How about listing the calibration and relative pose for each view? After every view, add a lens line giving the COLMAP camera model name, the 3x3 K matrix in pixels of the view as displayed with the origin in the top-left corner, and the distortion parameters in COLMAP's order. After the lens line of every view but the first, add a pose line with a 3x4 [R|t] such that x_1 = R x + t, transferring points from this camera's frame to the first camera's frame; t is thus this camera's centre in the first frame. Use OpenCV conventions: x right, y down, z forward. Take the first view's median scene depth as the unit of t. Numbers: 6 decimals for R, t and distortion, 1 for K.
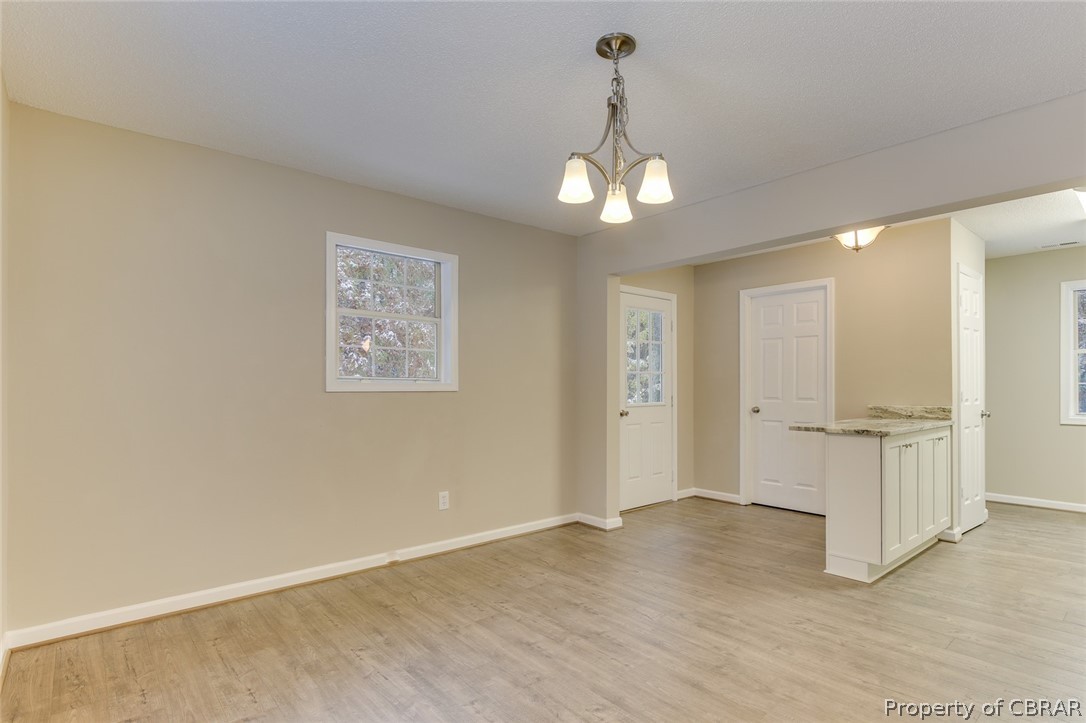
lens RADIAL K [[549.9, 0, 578.0], [0, 549.9, 386.1], [0, 0, 1]] dist [-0.002281, -0.000626]
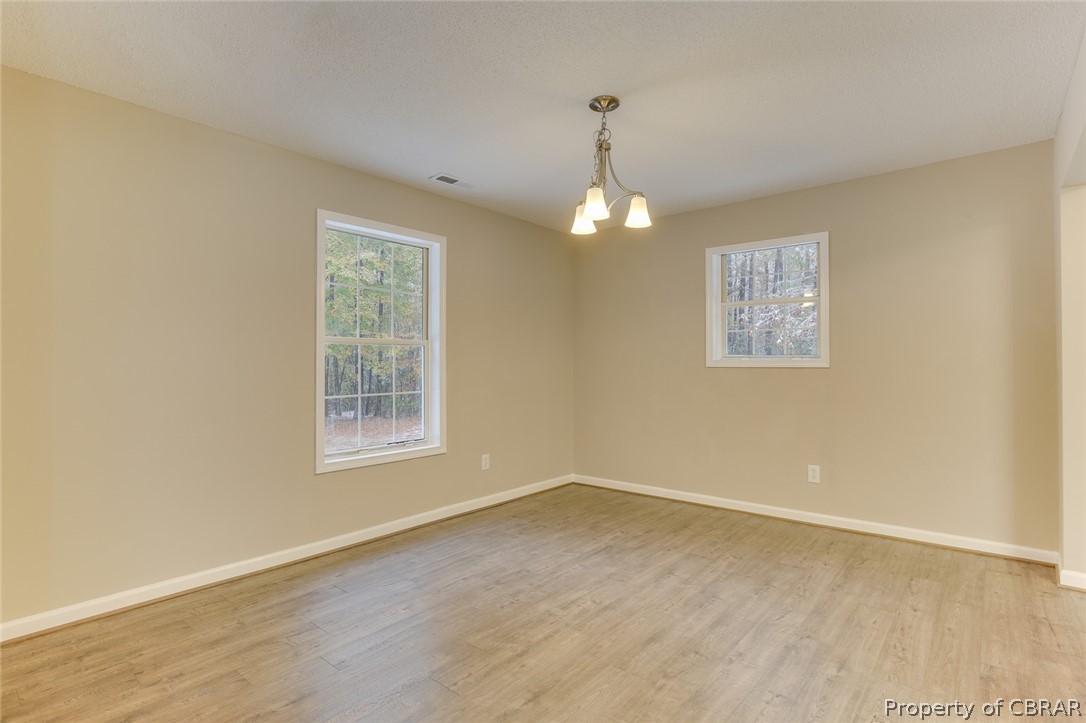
lens RADIAL K [[547.8, 0, 542.2], [0, 547.8, 389.6], [0, 0, 1]] dist [-0.000506, 0.000365]
pose [[0.124531, 0.044958, -0.991197, 0.912238], [0.001959, 0.998960, 0.045556, 0.003374], [0.992214, -0.007615, 0.124313, 0.483845]]
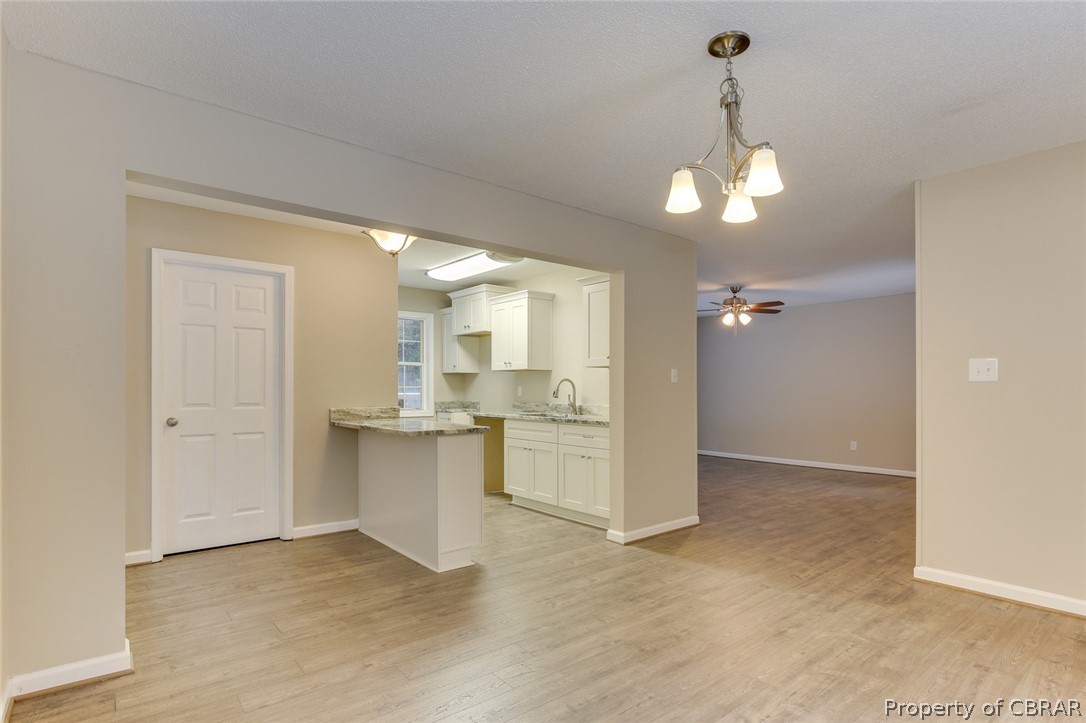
lens RADIAL K [[547.8, 0, 542.2], [0, 547.8, 389.6], [0, 0, 1]] dist [-0.000506, 0.000365]
pose [[0.069304, -0.001300, 0.997595, -0.650868], [-0.000370, 0.999999, 0.001329, 0.000193], [-0.997596, -0.000461, 0.069303, 0.883901]]
